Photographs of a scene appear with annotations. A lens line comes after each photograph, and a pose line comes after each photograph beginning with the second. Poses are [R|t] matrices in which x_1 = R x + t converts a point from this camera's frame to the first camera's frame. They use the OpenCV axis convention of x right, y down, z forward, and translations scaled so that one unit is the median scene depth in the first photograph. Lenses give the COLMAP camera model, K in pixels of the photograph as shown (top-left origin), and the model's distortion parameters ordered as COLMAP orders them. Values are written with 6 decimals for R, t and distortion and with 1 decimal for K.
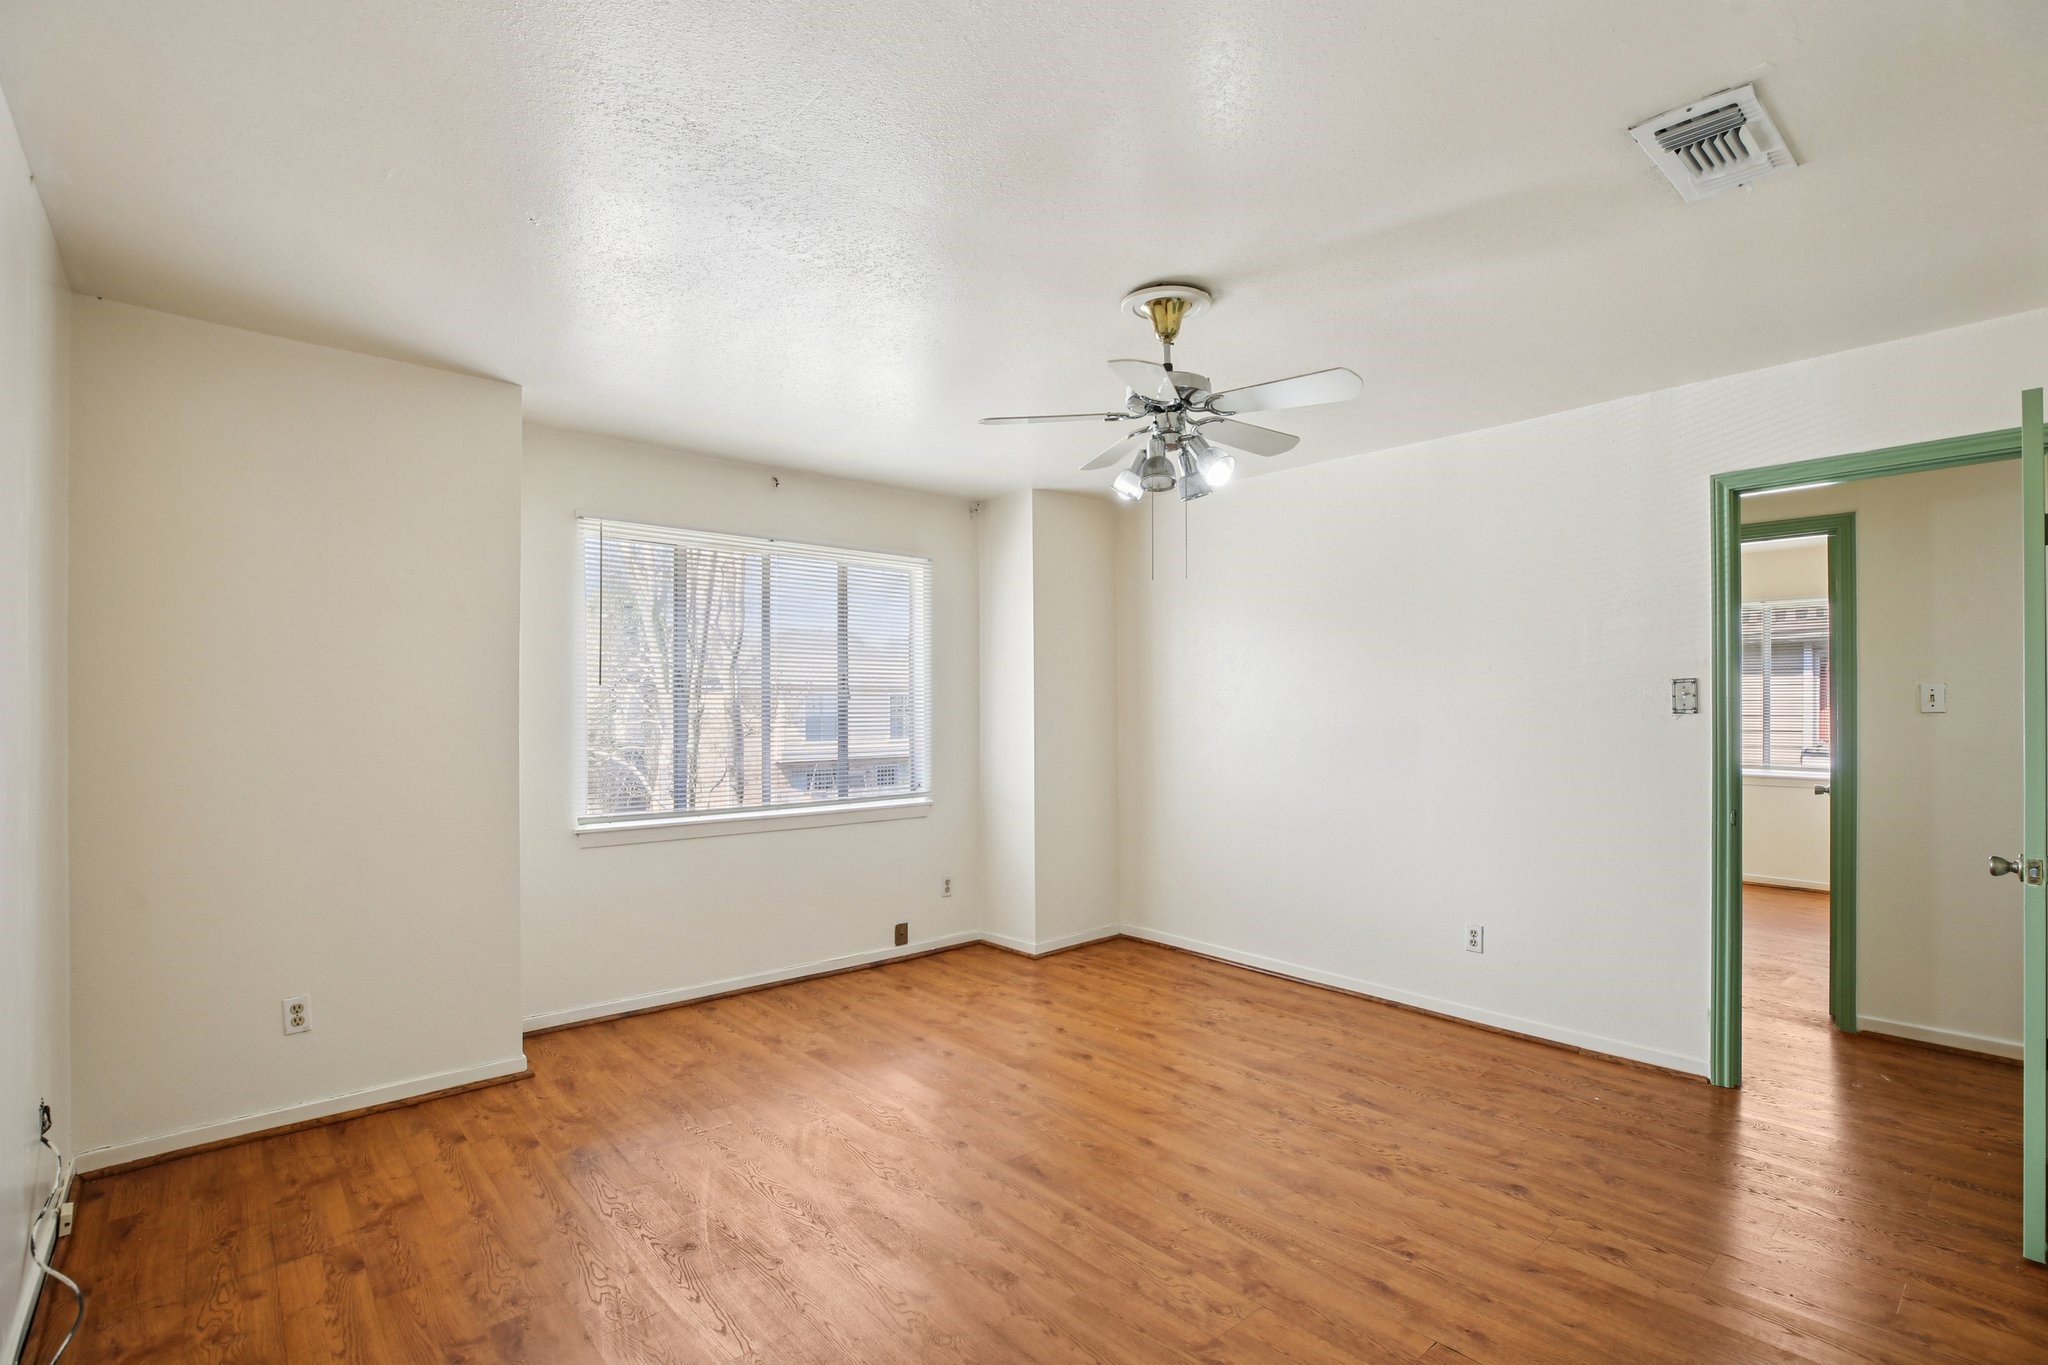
lens RADIAL K [[946.0, 0, 1021.2], [0, 946.0, 701.1], [0, 0, 1]] dist [-0.041484, 0.018687]
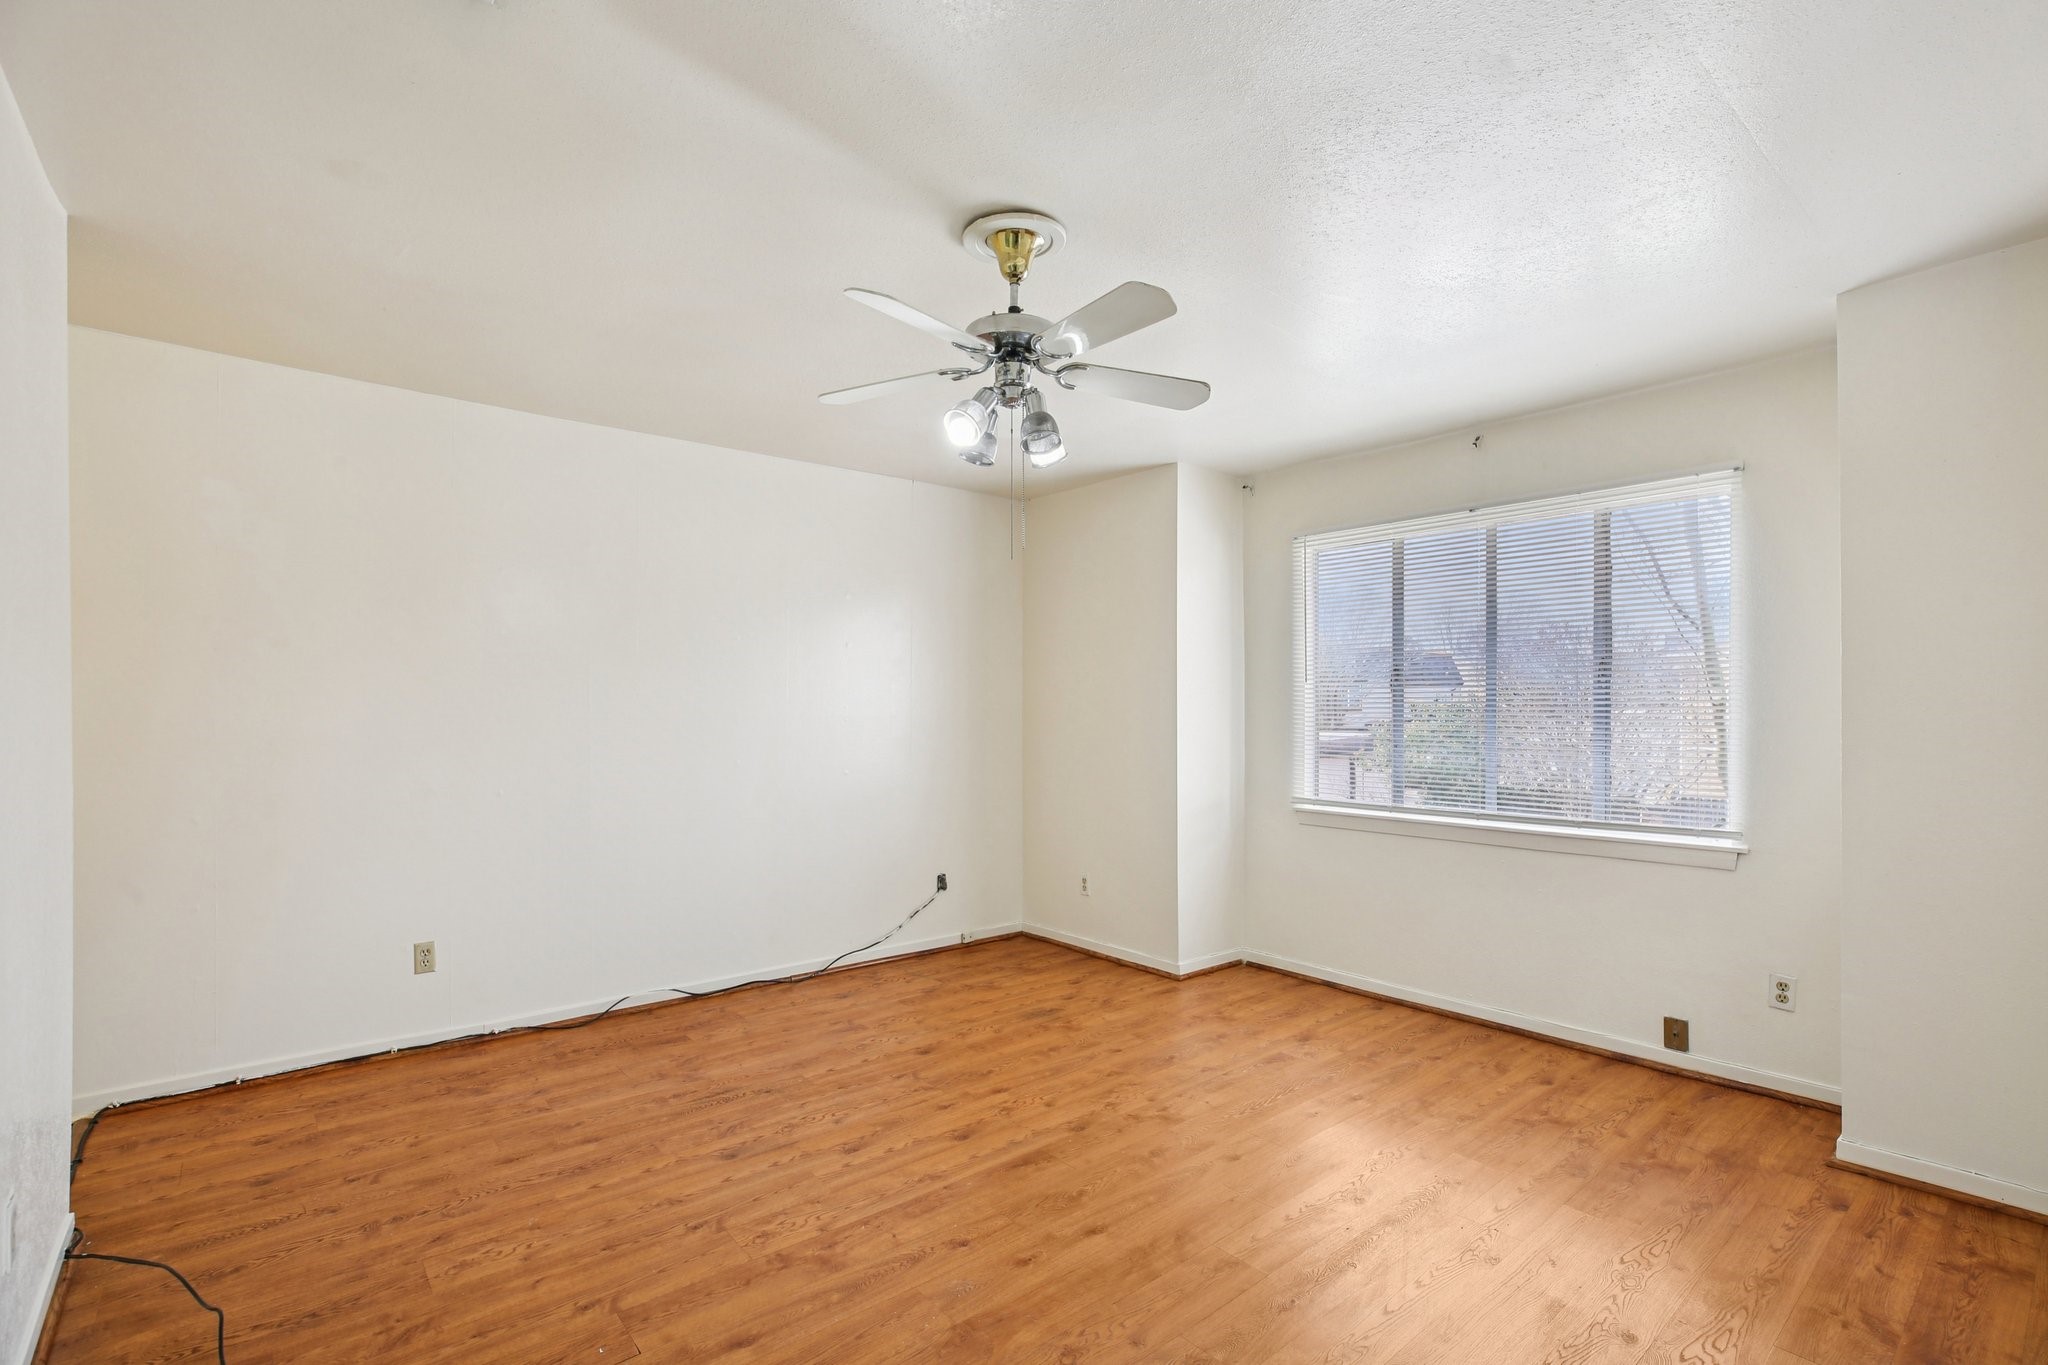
lens RADIAL K [[947.7, 0, 1037.7], [0, 947.7, 697.1], [0, 0, 1]] dist [-0.037668, 0.009542]
pose [[-0.013405, -0.001943, -0.999908, 0.781721], [0.011024, 0.999937, -0.002091, 0.002042], [0.999849, -0.011051, -0.013383, 0.789584]]
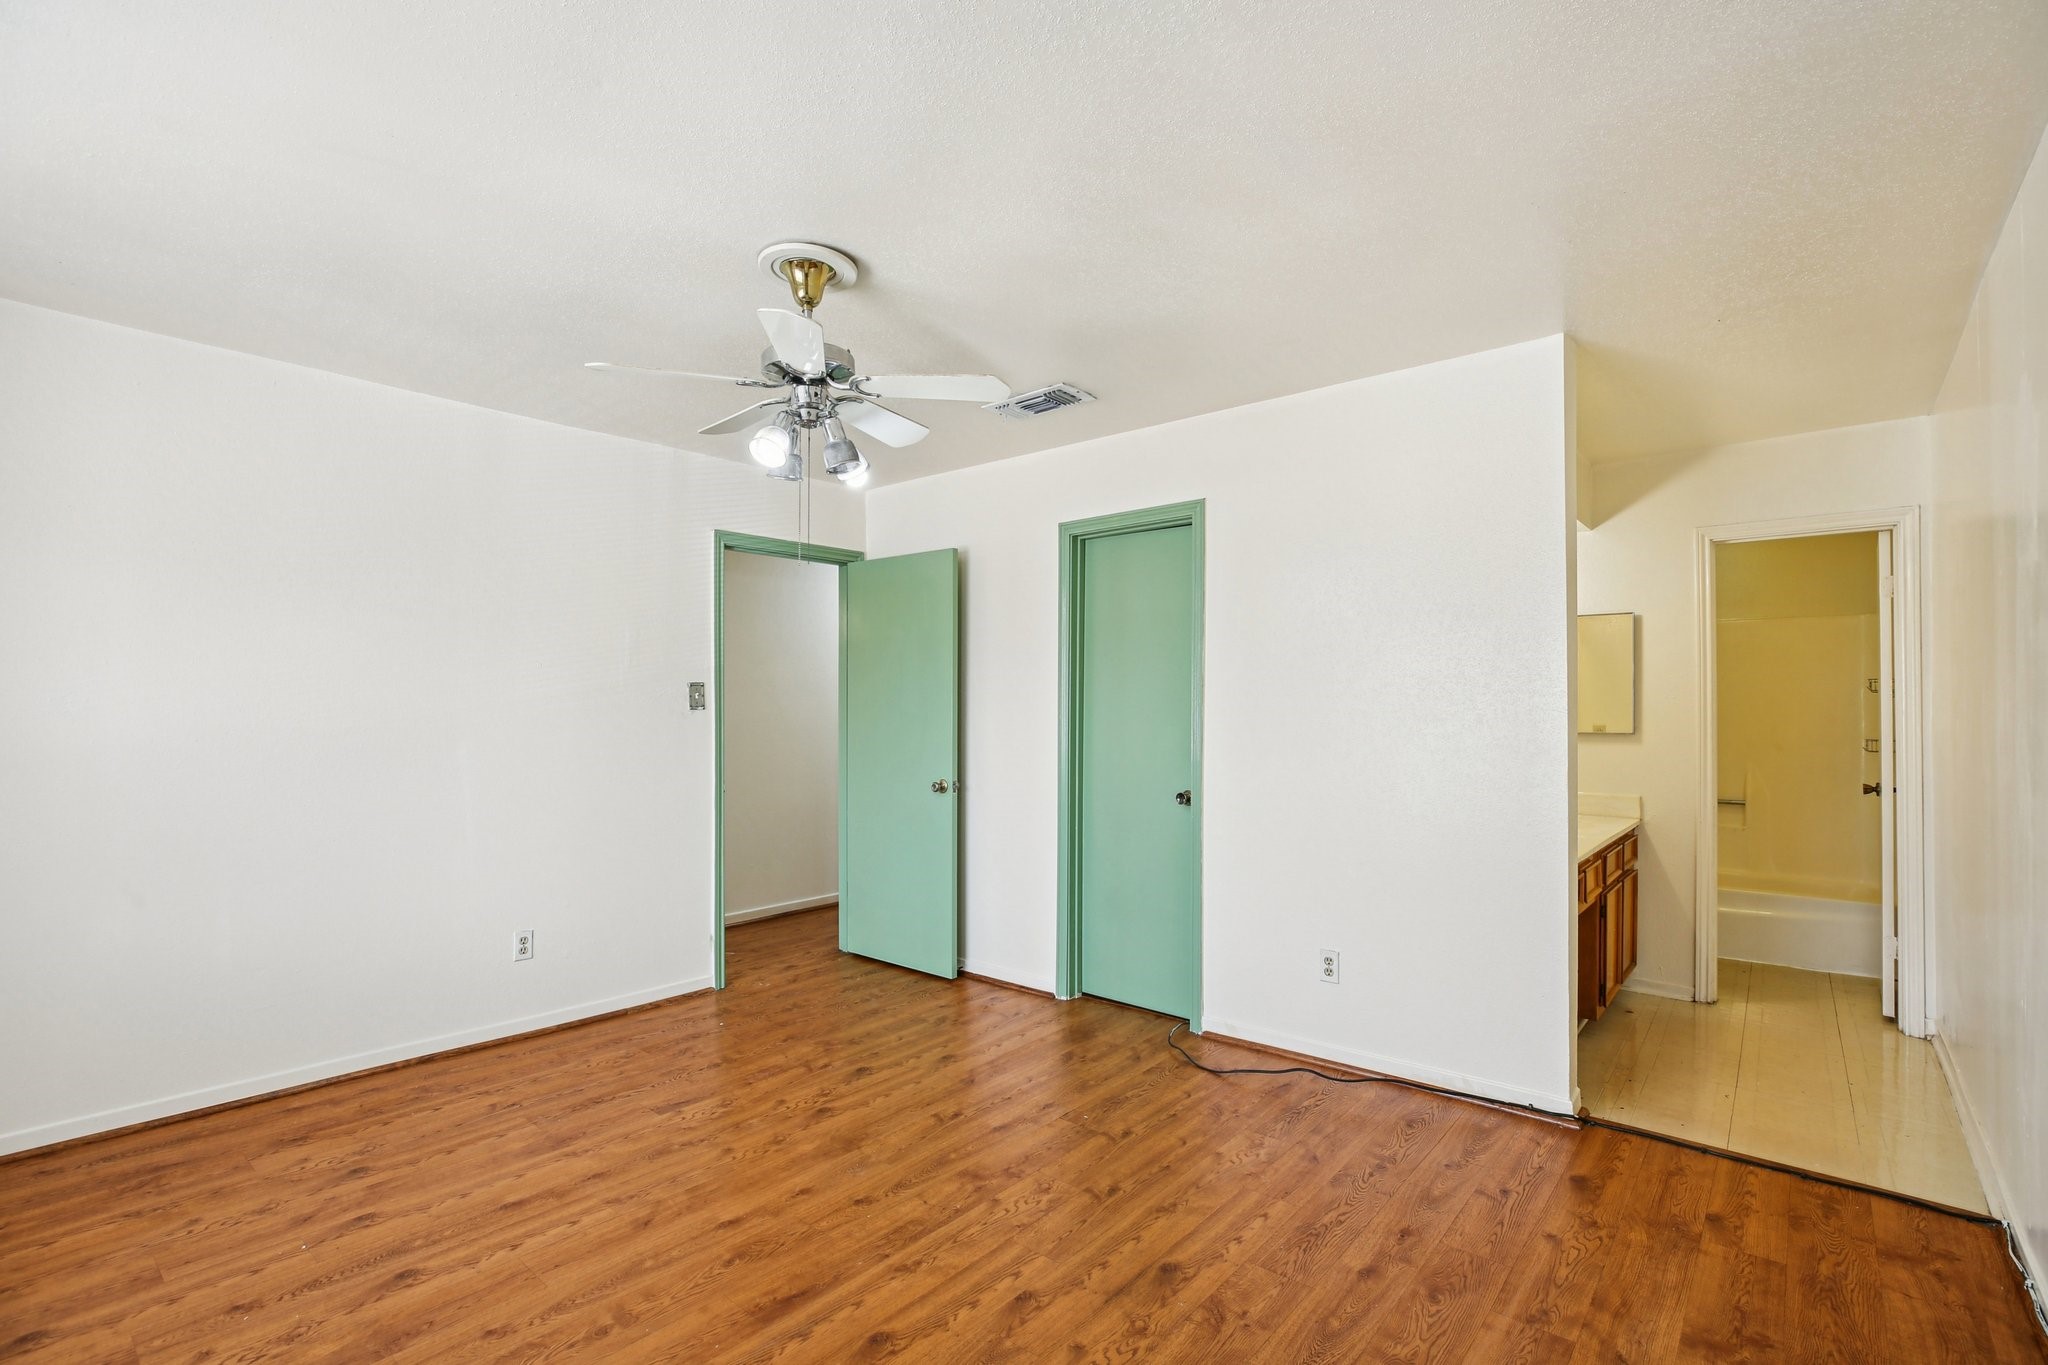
lens RADIAL K [[946.0, 0, 1021.2], [0, 946.0, 701.1], [0, 0, 1]] dist [-0.041484, 0.018687]
pose [[-0.142588, 0.006958, 0.989758, -0.595011], [-0.007675, 0.999937, -0.008135, 0.008237], [-0.989752, -0.008756, -0.142526, 0.707105]]
